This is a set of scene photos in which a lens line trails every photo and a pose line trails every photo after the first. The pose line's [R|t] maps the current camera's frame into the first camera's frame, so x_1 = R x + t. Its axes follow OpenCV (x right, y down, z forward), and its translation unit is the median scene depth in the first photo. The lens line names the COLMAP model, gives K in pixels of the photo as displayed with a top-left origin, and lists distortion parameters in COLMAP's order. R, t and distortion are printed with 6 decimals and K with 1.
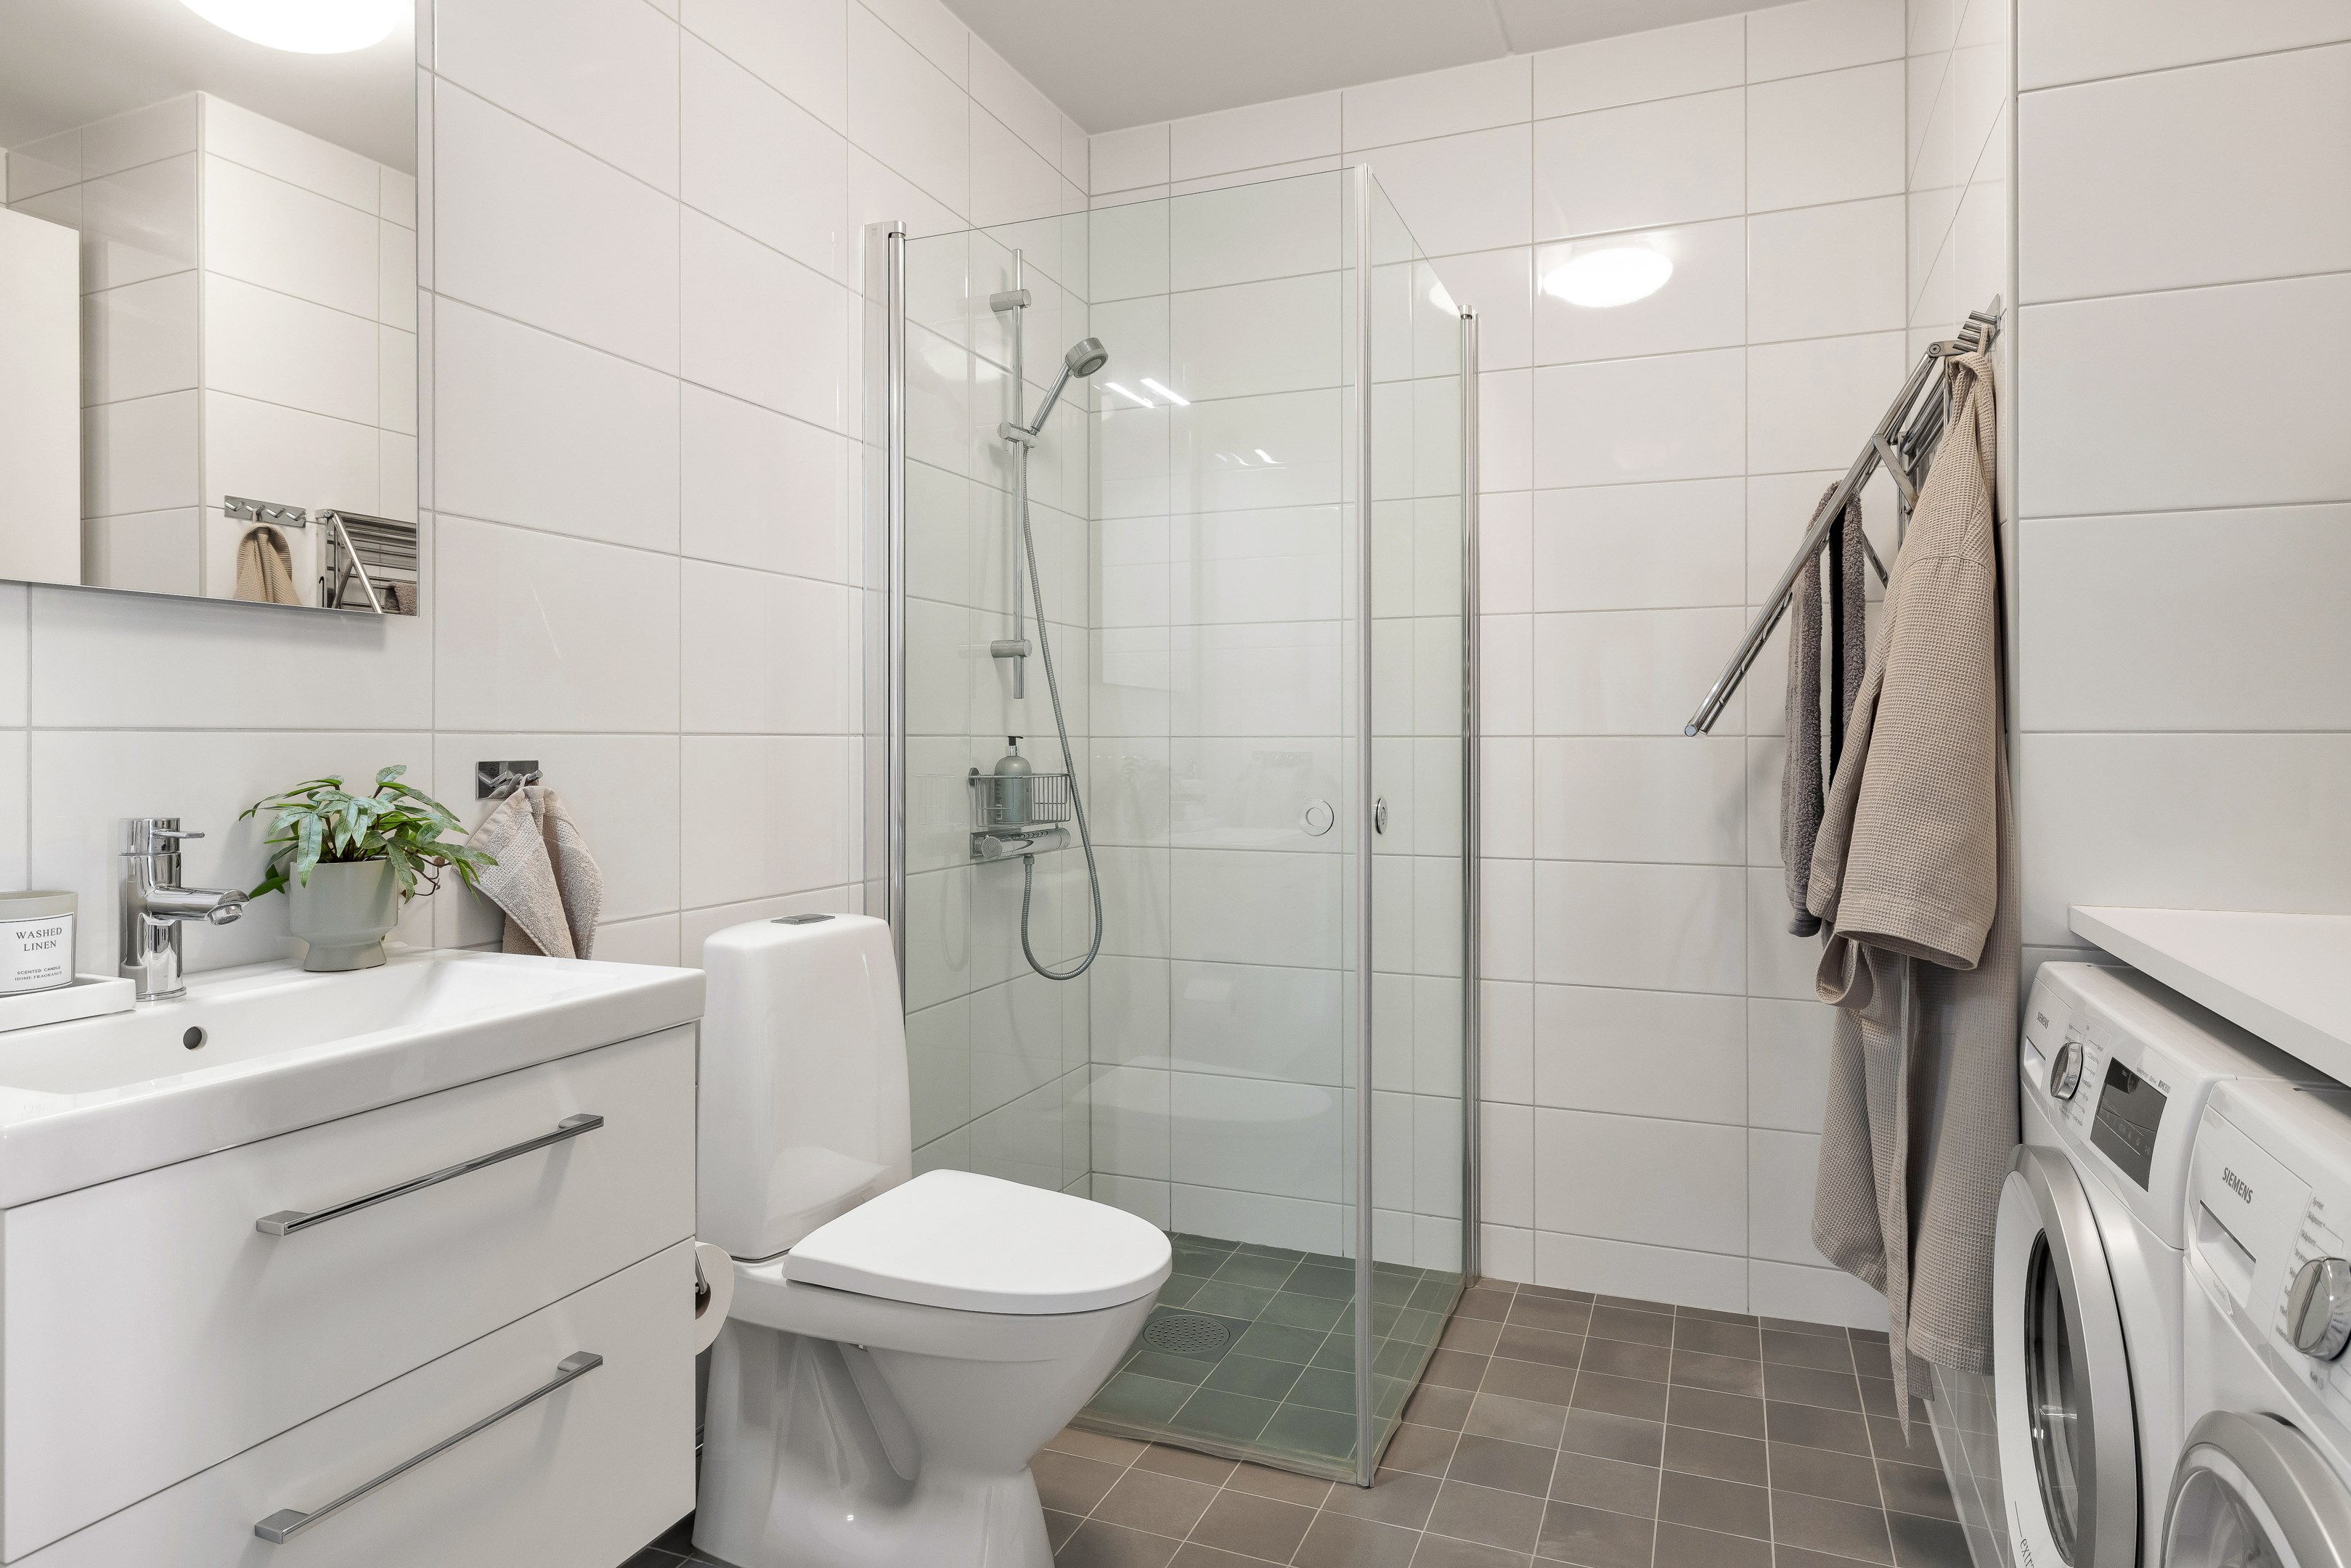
lens RADIAL K [[1339.8, 0, 1181.1], [0, 1339.8, 771.1], [0, 0, 1]] dist [0.002541, -0.000742]
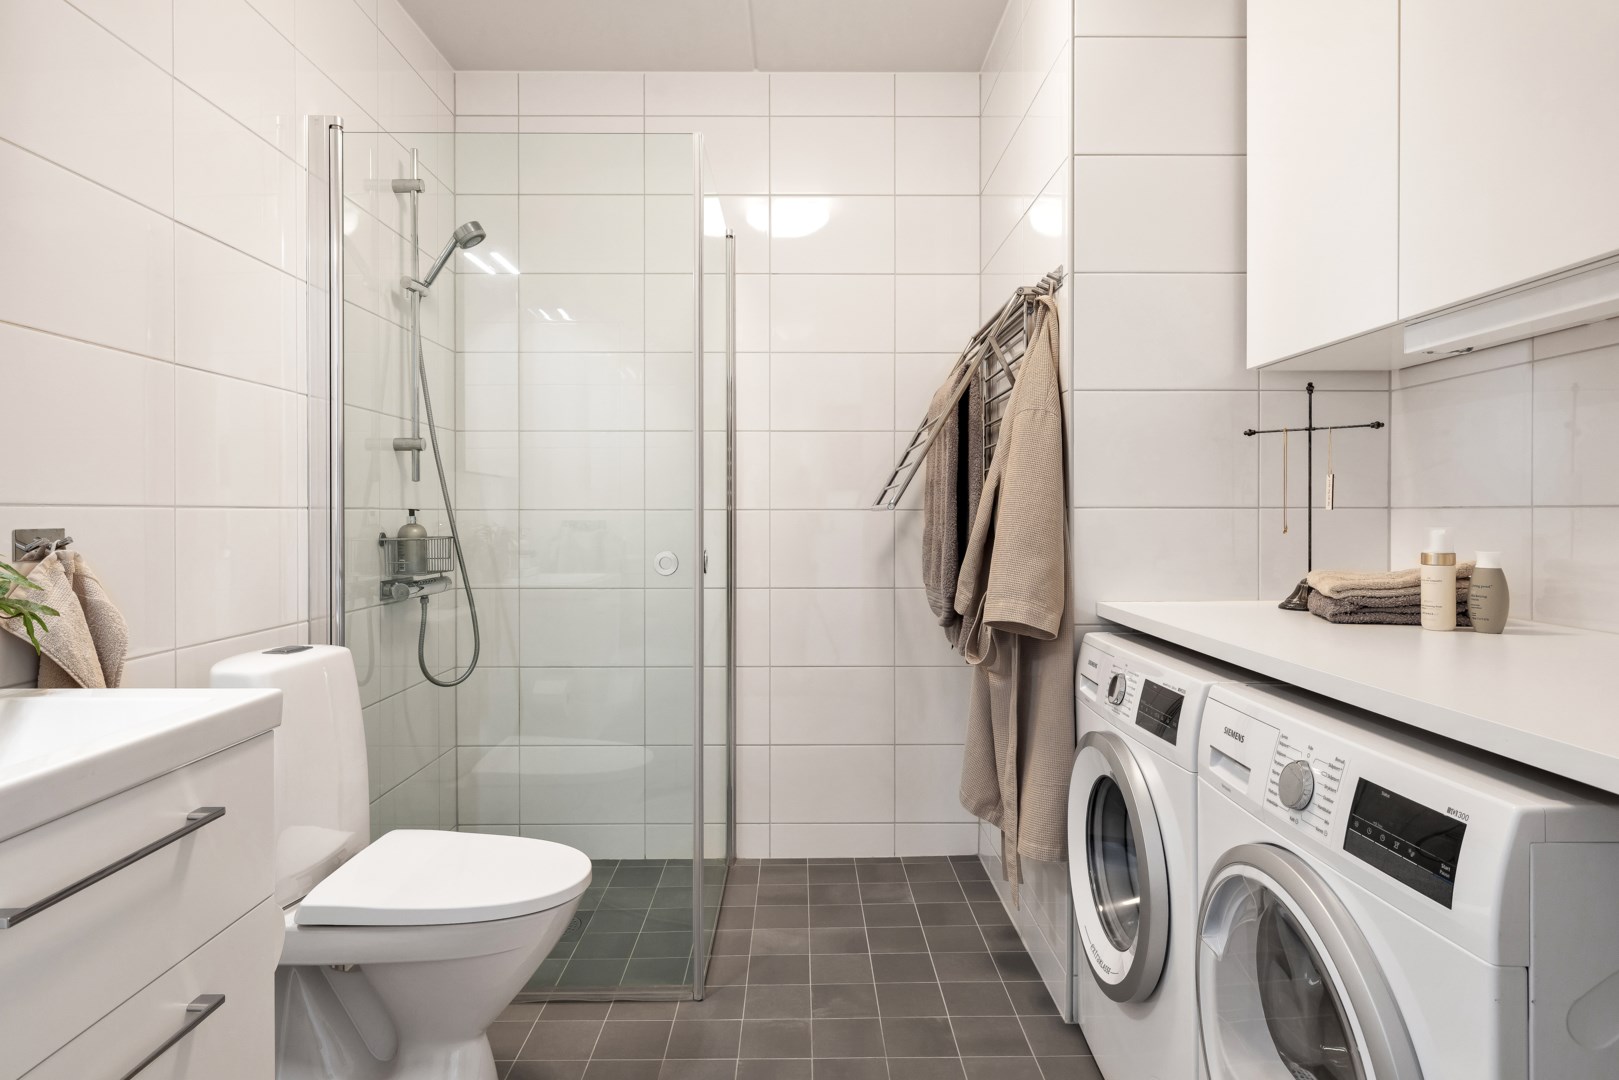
lens RADIAL K [[913.9, 0, 804.0], [0, 913.9, 543.5], [0, 0, 1]] dist [-0.001471, -0.000822]
pose [[0.924588, -0.012635, 0.380758, -0.157998], [0.008584, 0.999887, 0.012336, 0.000874], [-0.380871, -0.008138, 0.924592, -0.005721]]
